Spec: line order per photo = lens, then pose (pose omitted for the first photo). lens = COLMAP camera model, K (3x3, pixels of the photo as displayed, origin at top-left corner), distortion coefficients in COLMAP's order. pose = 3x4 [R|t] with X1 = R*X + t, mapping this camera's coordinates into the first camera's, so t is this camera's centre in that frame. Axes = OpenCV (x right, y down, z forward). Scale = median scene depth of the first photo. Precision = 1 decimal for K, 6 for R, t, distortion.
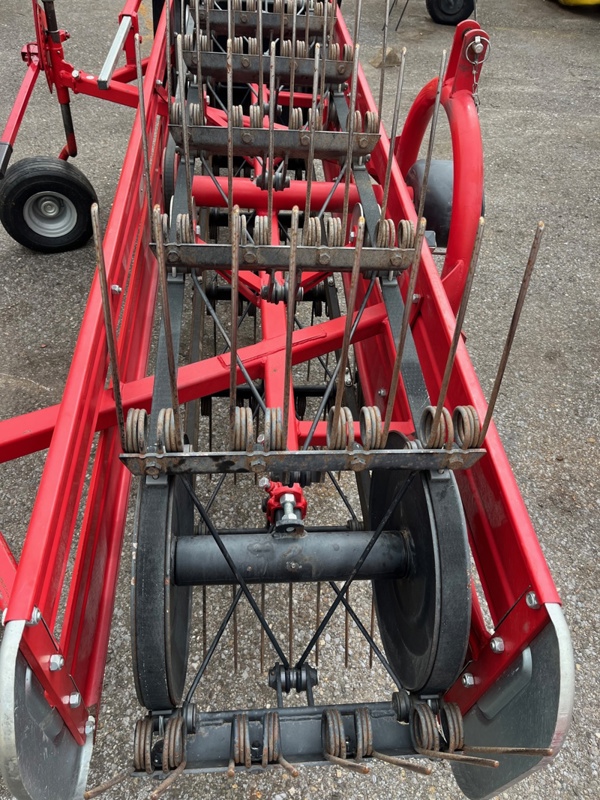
lens RADIAL K [[604.1, 0, 299.4], [0, 604.1, 410.0], [0, 0, 1]] dist [0.081771, -0.110431]
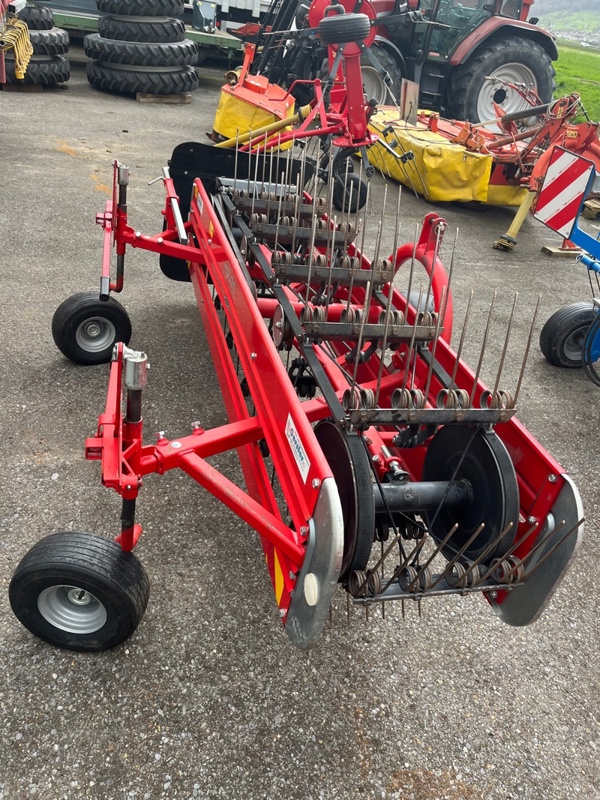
lens RADIAL K [[604.1, 0, 299.4], [0, 604.1, 410.0], [0, 0, 1]] dist [0.081771, -0.110431]
pose [[0.979969, -0.022102, 0.197921, -0.320139], [0.068506, 0.970584, -0.230810, 0.196182], [-0.186998, 0.239745, 0.952656, -0.311227]]
